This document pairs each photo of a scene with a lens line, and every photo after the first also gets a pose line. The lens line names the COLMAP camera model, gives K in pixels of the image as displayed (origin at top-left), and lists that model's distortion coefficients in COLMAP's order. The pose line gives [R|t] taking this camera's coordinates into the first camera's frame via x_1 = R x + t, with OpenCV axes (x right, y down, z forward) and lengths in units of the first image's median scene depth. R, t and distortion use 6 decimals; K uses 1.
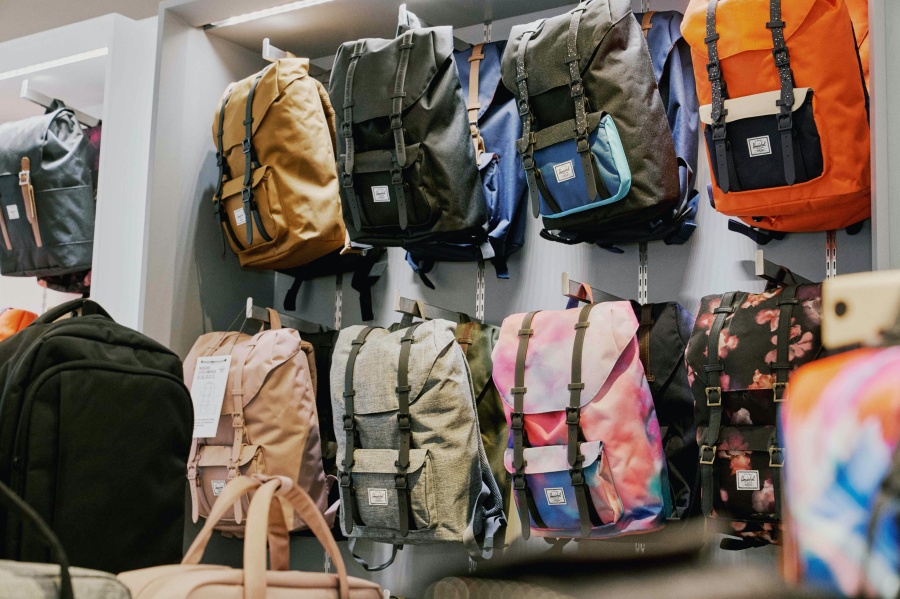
lens RADIAL K [[1536.3, 0, 450.0], [0, 1536.3, 299.5], [0, 0, 1]] dist [-0.025769, -0.065064]
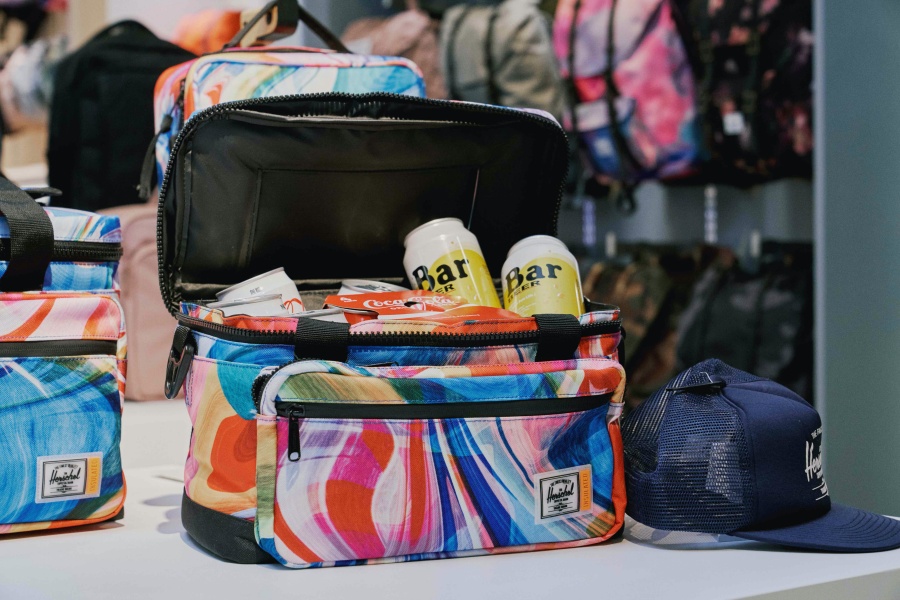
lens RADIAL K [[1777.1, 0, 450.0], [0, 1777.1, 300.0], [0, 0, 1]] dist [-0.024887, -0.082027]
pose [[0.953877, -0.027951, -0.298893, 0.356219], [0.085967, 0.979391, 0.182765, -0.012445], [0.287624, -0.200030, 0.936622, -0.303265]]
